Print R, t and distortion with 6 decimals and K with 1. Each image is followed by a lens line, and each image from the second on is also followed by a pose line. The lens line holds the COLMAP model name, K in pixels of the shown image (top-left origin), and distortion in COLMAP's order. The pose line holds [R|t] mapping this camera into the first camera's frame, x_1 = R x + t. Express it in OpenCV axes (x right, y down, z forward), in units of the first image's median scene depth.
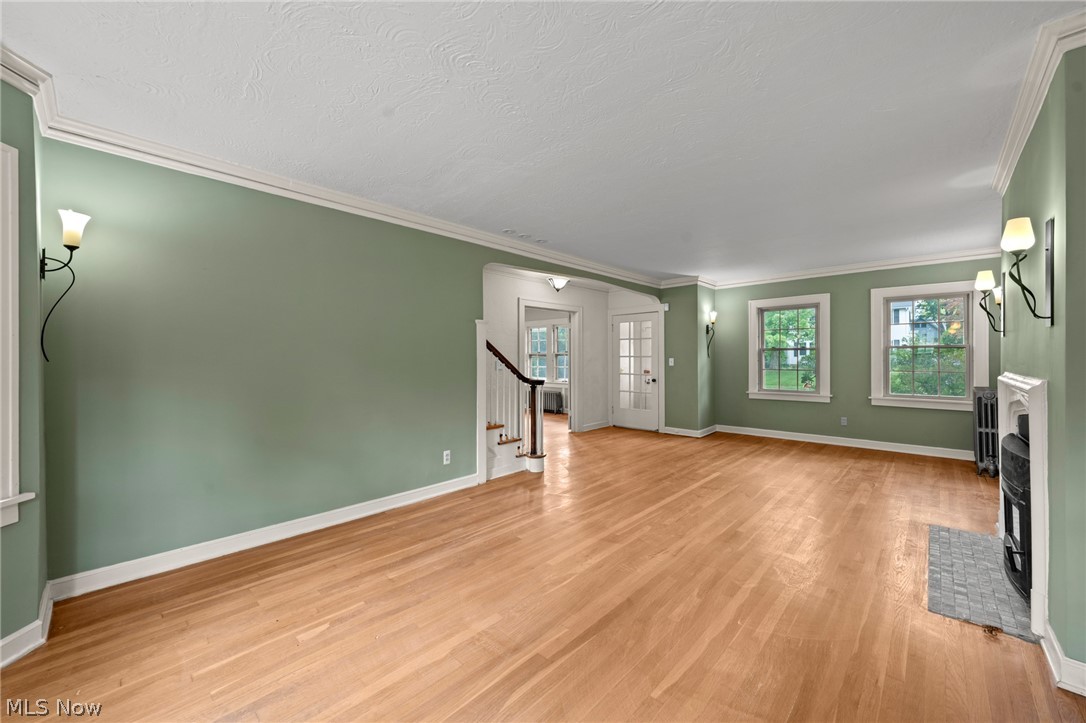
lens RADIAL K [[420.9, 0, 544.3], [0, 420.9, 356.5], [0, 0, 1]] dist [0.000172, -0.000009]
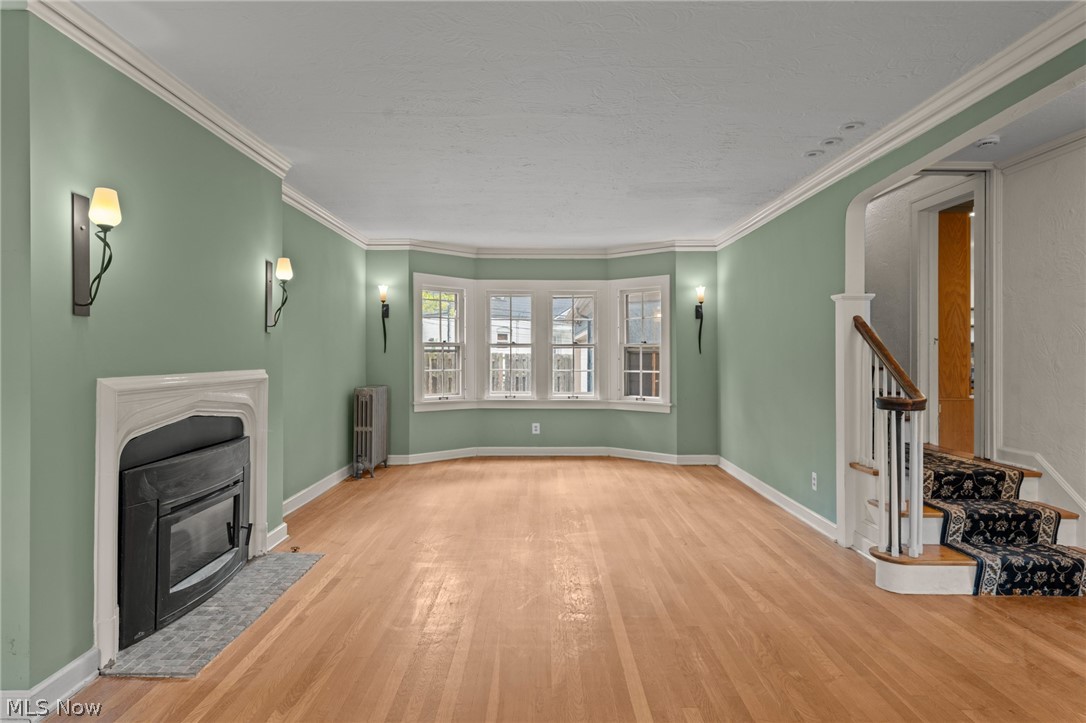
lens RADIAL K [[605.2, 0, 543.7], [0, 605.2, 355.5], [0, 0, 1]] dist [0.003554, 0.000568]
pose [[-0.728109, 0.006527, -0.685431, 0.869434], [0.003127, 0.999976, 0.006201, 0.000601], [0.685455, 0.002372, -0.728111, 1.434991]]
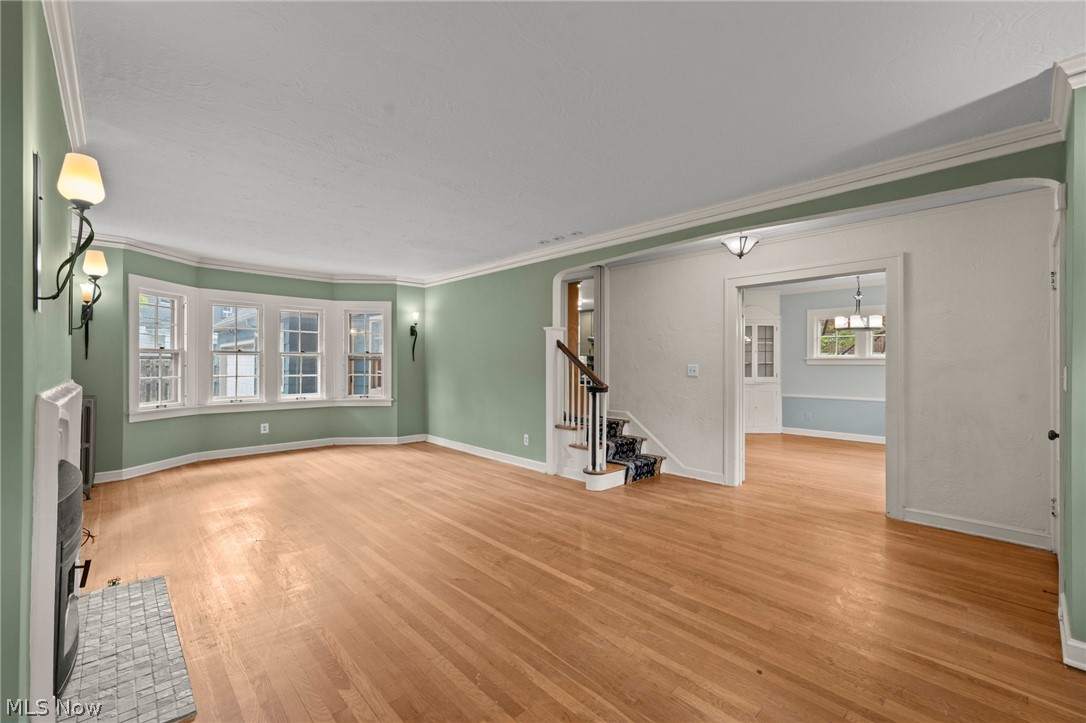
lens RADIAL K [[454.3, 0, 545.0], [0, 454.3, 360.3], [0, 0, 1]] dist [0.000447, 0.000169]
pose [[-0.058219, 0.002494, -0.998301, 1.097936], [-0.002938, 0.999992, 0.002669, -0.001966], [0.998300, 0.003088, -0.058211, 1.109544]]
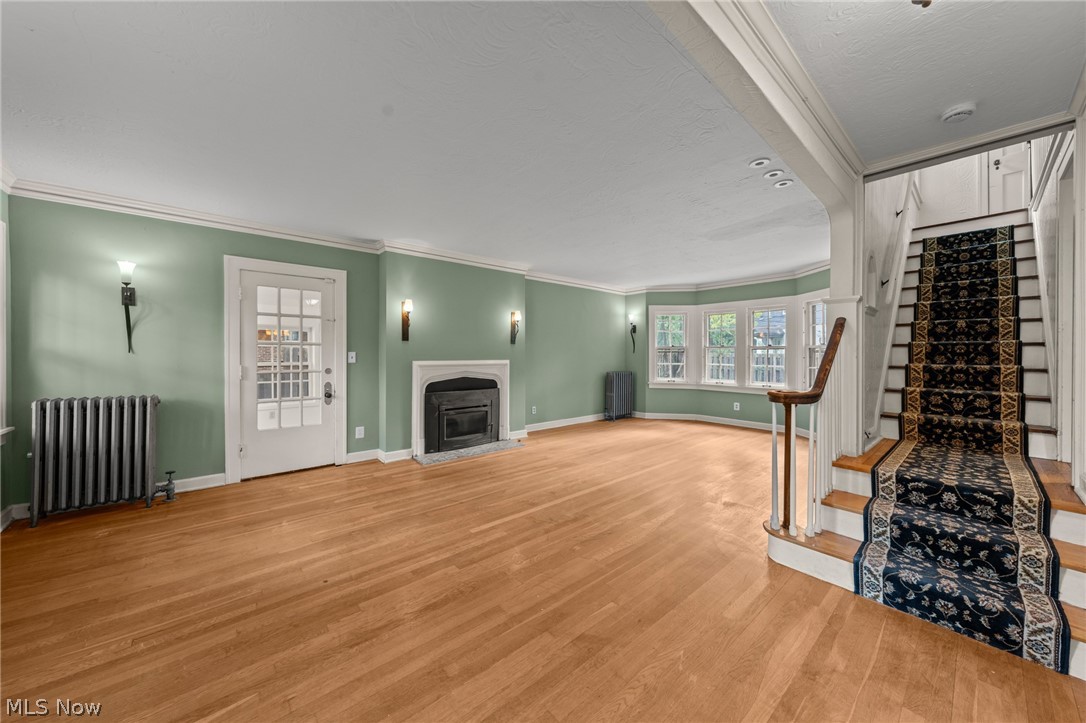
lens RADIAL K [[375.5, 0, 541.5], [0, 375.5, 354.6], [0, 0, 1]] dist [-0.001341, -0.000050]
pose [[-0.993679, 0.003279, 0.112215, 0.277856], [0.003491, 0.999992, 0.001698, 0.005663], [-0.112209, 0.002080, -0.993683, 1.772701]]
